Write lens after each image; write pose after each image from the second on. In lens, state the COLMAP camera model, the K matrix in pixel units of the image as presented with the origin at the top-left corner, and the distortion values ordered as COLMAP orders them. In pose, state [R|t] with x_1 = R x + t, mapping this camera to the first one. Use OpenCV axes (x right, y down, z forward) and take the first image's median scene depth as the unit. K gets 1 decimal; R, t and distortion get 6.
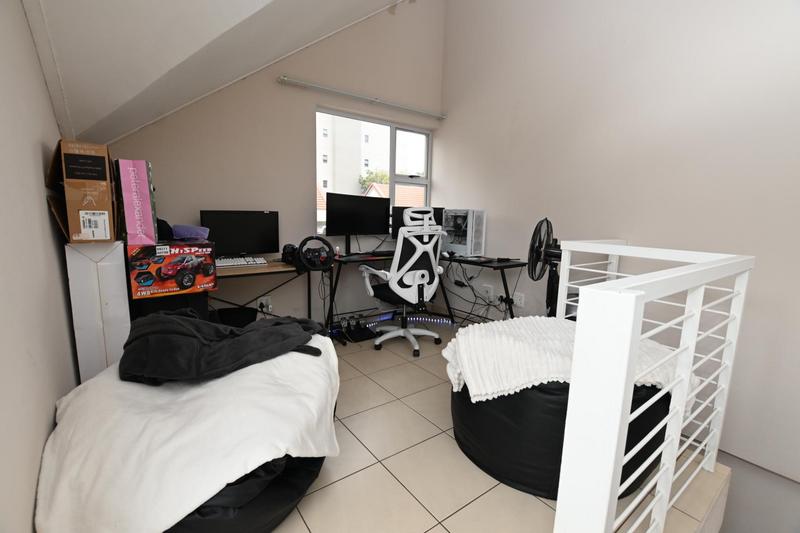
lens RADIAL K [[354.5, 0, 398.8], [0, 354.5, 267.0], [0, 0, 1]] dist [-0.027585, 0.003959]
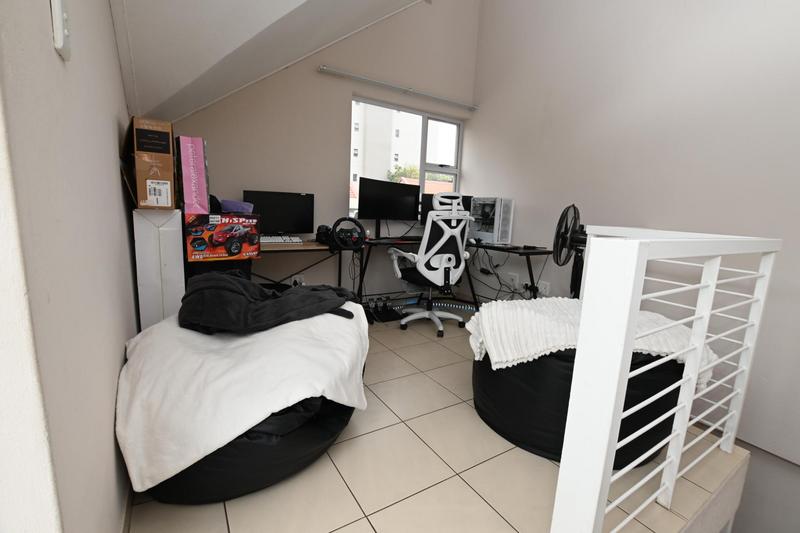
lens RADIAL K [[354.5, 0, 400.4], [0, 354.5, 267.0], [0, 0, 1]] dist [-0.027585, 0.003959]
pose [[0.997020, 0.036226, -0.068108, -0.006482], [-0.035493, 0.999298, 0.011949, 0.070644], [0.068493, -0.009496, 0.997606, -0.073779]]
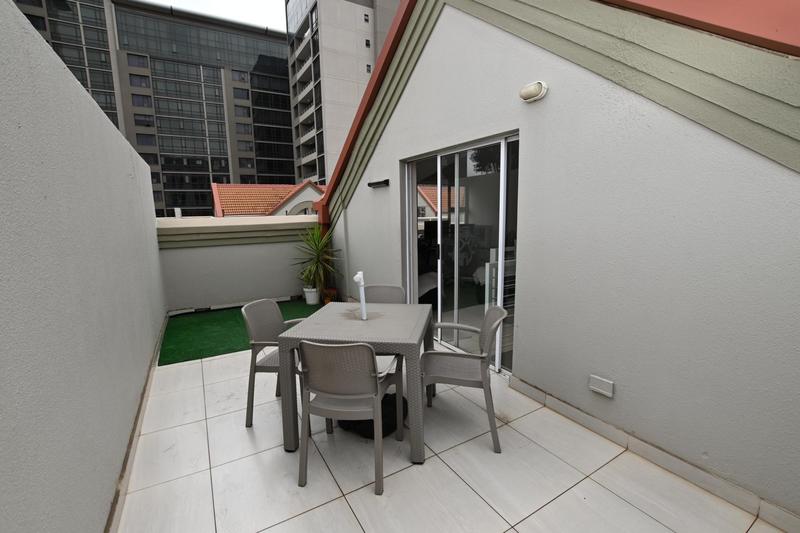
lens RADIAL K [[354.5, 0, 401.5], [0, 354.5, 267.0], [0, 0, 1]] dist [-0.027585, 0.003959]
pose [[0.994738, -0.023544, -0.099712, -0.230801], [0.024304, 0.999684, 0.006409, 0.148550], [0.099529, -0.008799, 0.994996, -2.607389]]
